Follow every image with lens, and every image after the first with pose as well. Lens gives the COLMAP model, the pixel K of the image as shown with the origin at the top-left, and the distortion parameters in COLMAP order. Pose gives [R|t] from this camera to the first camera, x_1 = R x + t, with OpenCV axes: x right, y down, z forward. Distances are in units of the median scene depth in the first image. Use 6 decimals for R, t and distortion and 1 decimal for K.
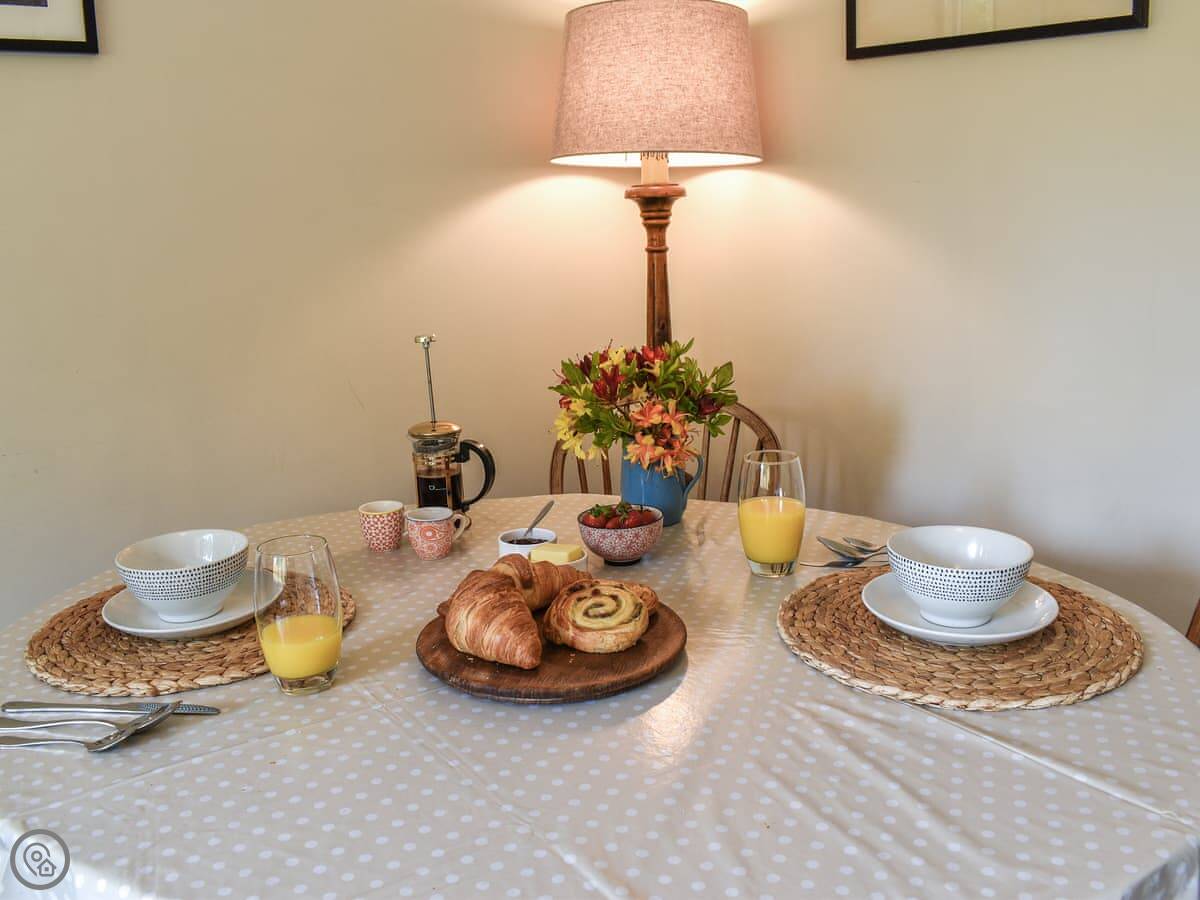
lens RADIAL K [[1065.1, 0, 603.6], [0, 1065.1, 422.4], [0, 0, 1]] dist [-0.092445, 0.012438]
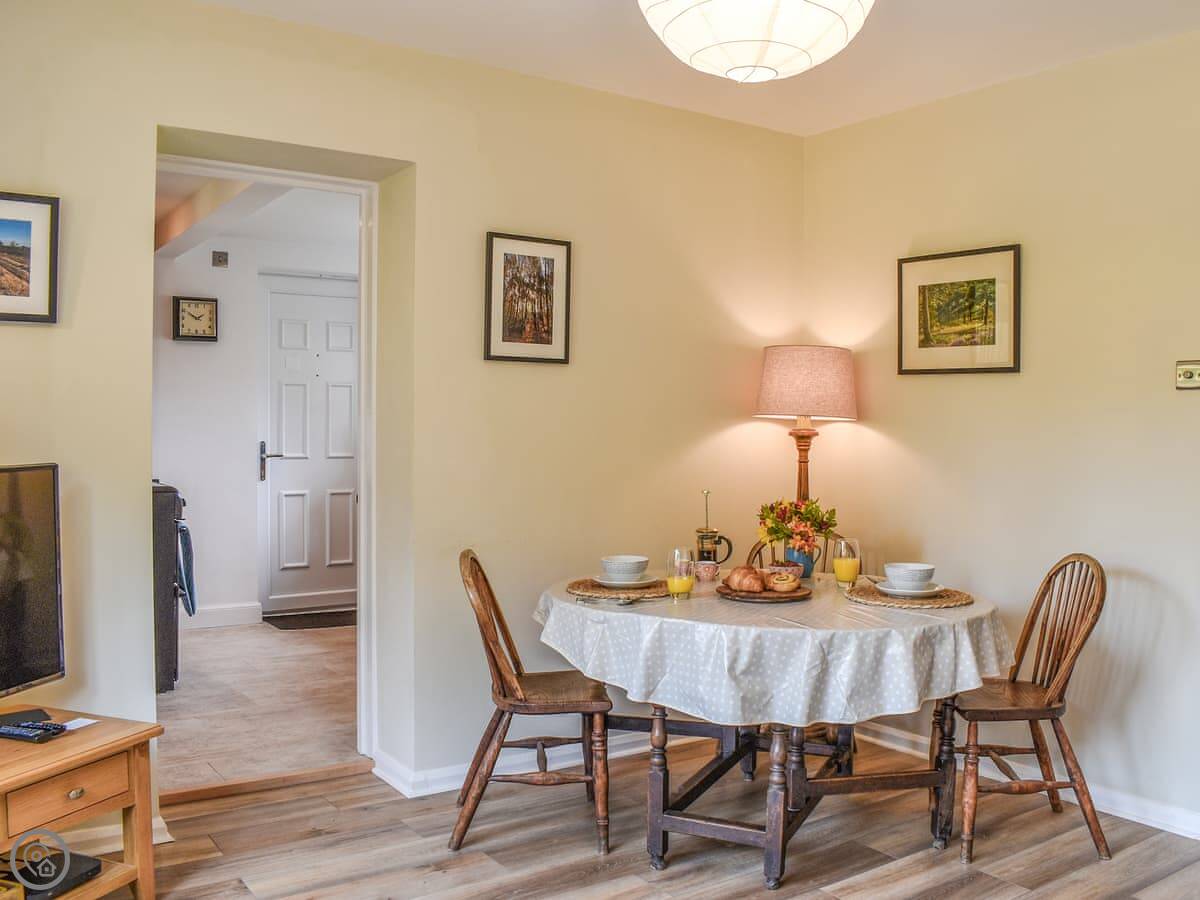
lens RADIAL K [[1065.1, 0, 603.6], [0, 1065.1, 422.4], [0, 0, 1]] dist [-0.092445, 0.012438]
pose [[0.990485, 0.043709, -0.130496, -0.089039], [-0.068669, 0.978716, -0.193391, 0.246018], [0.119266, 0.200512, 0.972404, -1.382621]]
